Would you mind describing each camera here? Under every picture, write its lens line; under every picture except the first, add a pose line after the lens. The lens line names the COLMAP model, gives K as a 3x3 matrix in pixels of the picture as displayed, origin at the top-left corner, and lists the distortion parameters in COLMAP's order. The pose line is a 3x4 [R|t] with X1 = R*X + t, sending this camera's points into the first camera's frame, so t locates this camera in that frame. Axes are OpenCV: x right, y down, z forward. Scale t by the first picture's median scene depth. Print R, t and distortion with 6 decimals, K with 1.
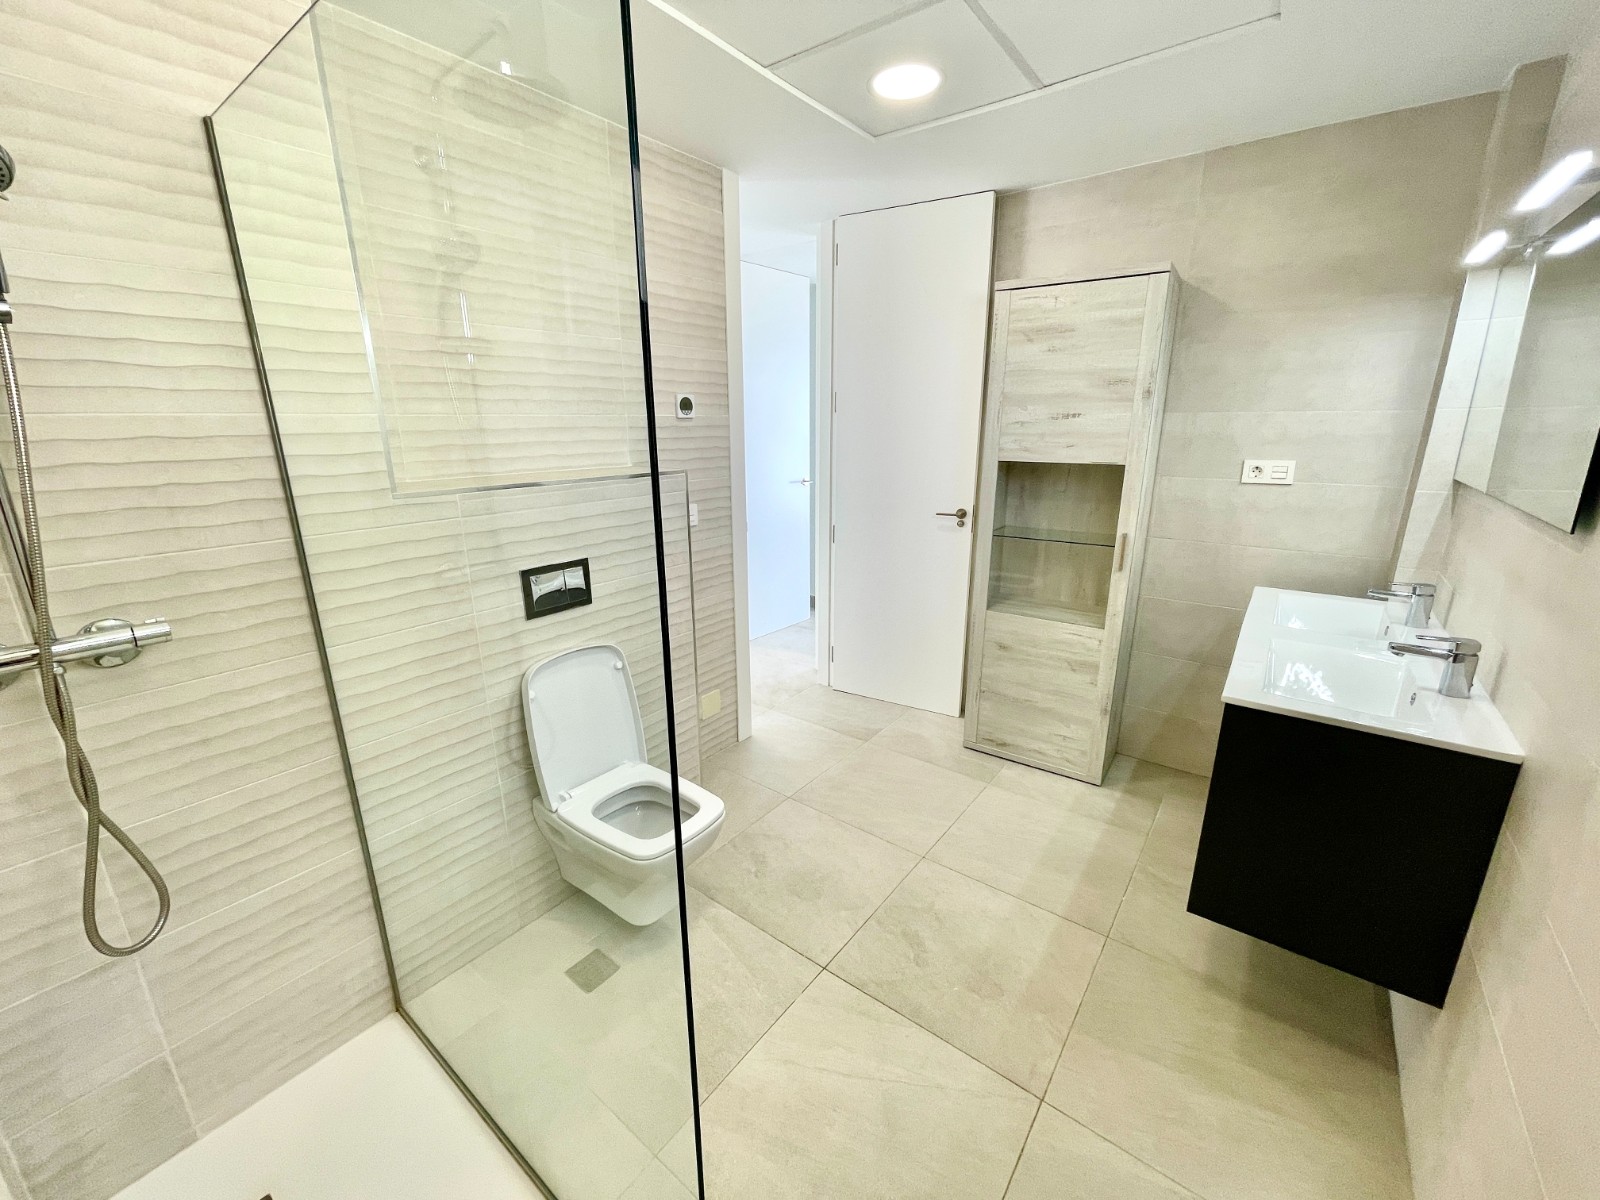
lens RADIAL K [[636.5, 0, 796.0], [0, 636.5, 596.1], [0, 0, 1]] dist [-0.000359, -0.001317]
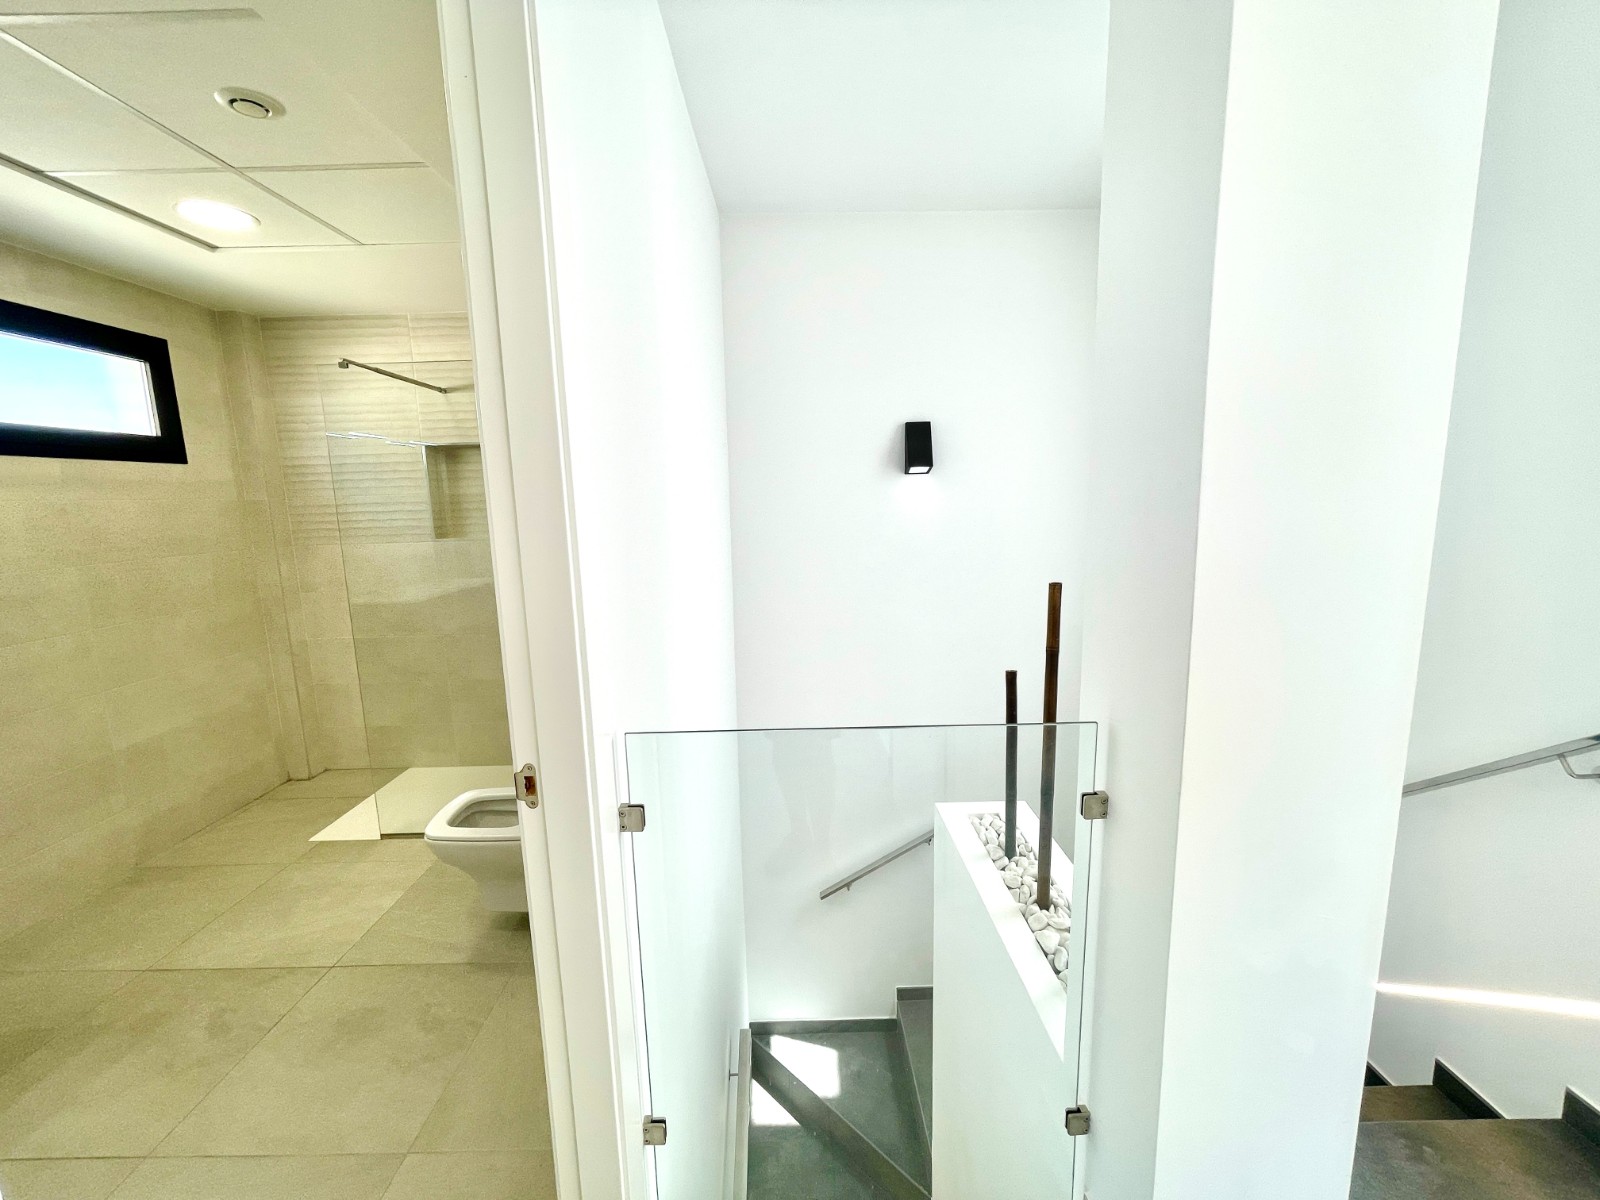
lens RADIAL K [[636.5, 0, 796.0], [0, 636.5, 596.1], [0, 0, 1]] dist [-0.000359, -0.001317]
pose [[-0.783951, 0.120329, -0.609049, 0.006212], [-0.138171, 0.922614, 0.360129, -0.543952], [0.605251, 0.366476, -0.706658, 2.029150]]
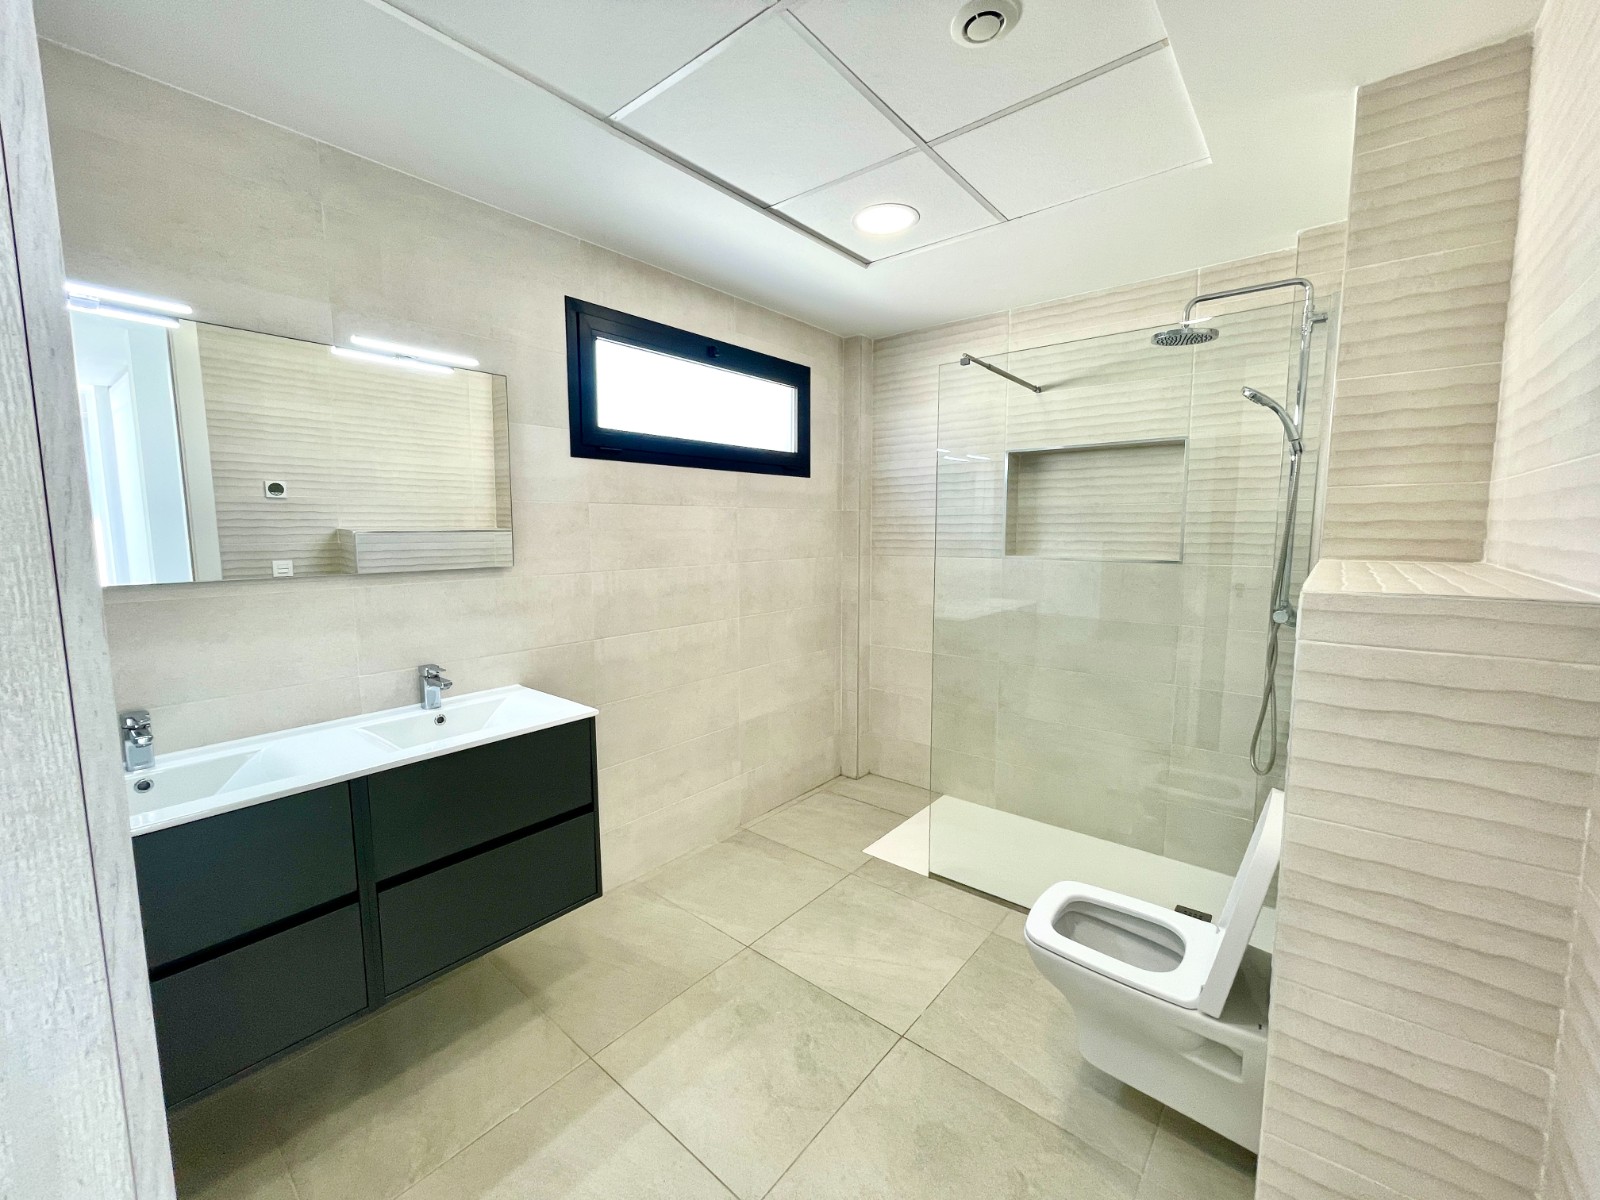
lens RADIAL K [[636.5, 0, 796.0], [0, 636.5, 596.1], [0, 0, 1]] dist [-0.000359, -0.001317]
pose [[-0.999464, 0.005626, 0.032257, 0.171370], [0.017172, 0.928850, 0.370057, -0.418241], [-0.027880, 0.370412, -0.928449, 1.643600]]
